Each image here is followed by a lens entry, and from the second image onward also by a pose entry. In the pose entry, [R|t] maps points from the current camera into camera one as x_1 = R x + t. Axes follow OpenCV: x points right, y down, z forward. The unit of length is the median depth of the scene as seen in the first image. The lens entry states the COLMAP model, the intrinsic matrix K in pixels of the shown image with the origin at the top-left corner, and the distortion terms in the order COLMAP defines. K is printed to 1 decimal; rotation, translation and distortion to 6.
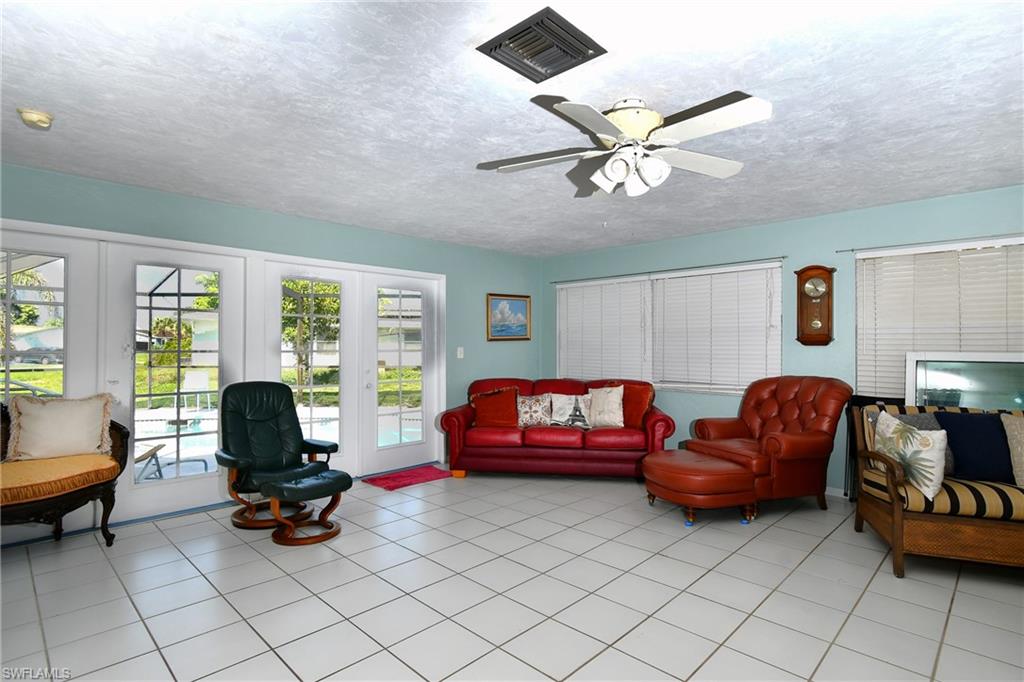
lens RADIAL K [[519.8, 0, 514.7], [0, 519.8, 345.8], [0, 0, 1]] dist [0.017669, -0.000940]
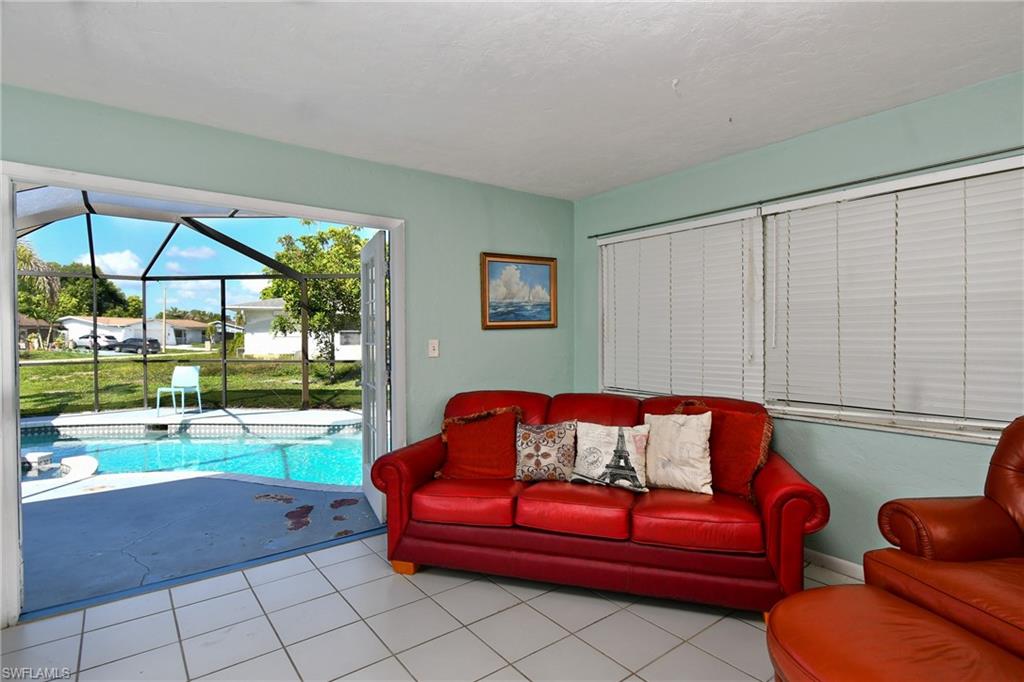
lens RADIAL K [[519.8, 0, 513.7], [0, 519.8, 335.6], [0, 0, 1]] dist [0.017669, -0.000940]
pose [[0.989325, -0.003022, -0.145693, 0.088722], [0.003136, 0.999995, 0.000551, -0.001887], [0.145691, -0.001002, 0.989330, 0.449853]]
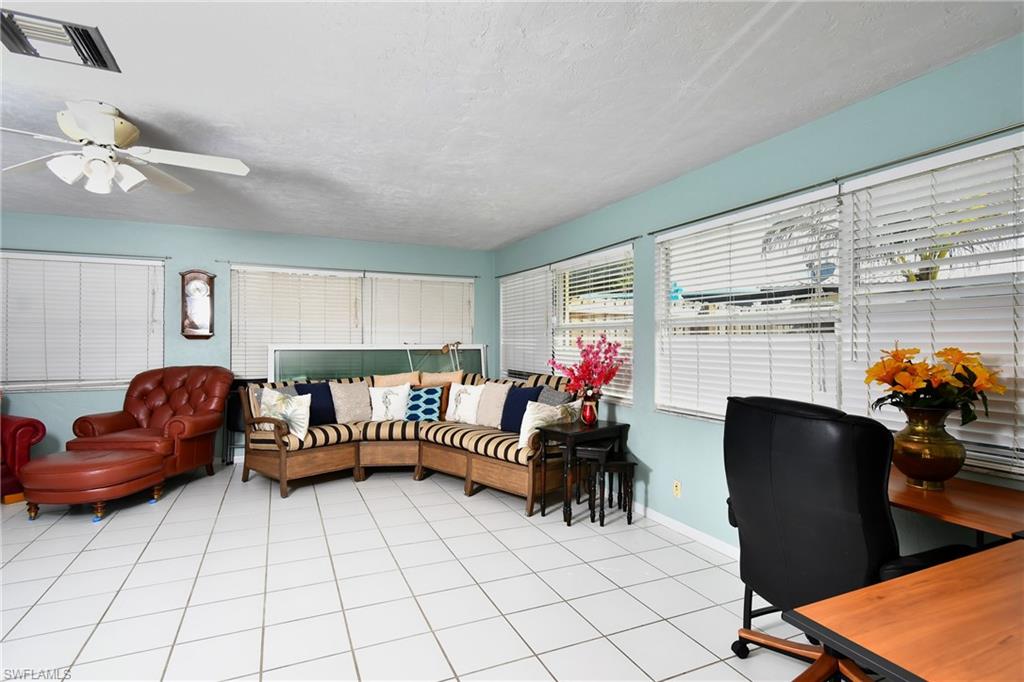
lens RADIAL K [[519.8, 0, 515.2], [0, 519.8, 341.6], [0, 0, 1]] dist [0.017669, -0.000940]
pose [[0.376225, -0.000720, 0.926528, -0.203125], [-0.001335, 0.999998, 0.001319, 0.002043], [-0.926527, -0.001733, 0.376224, -0.074635]]
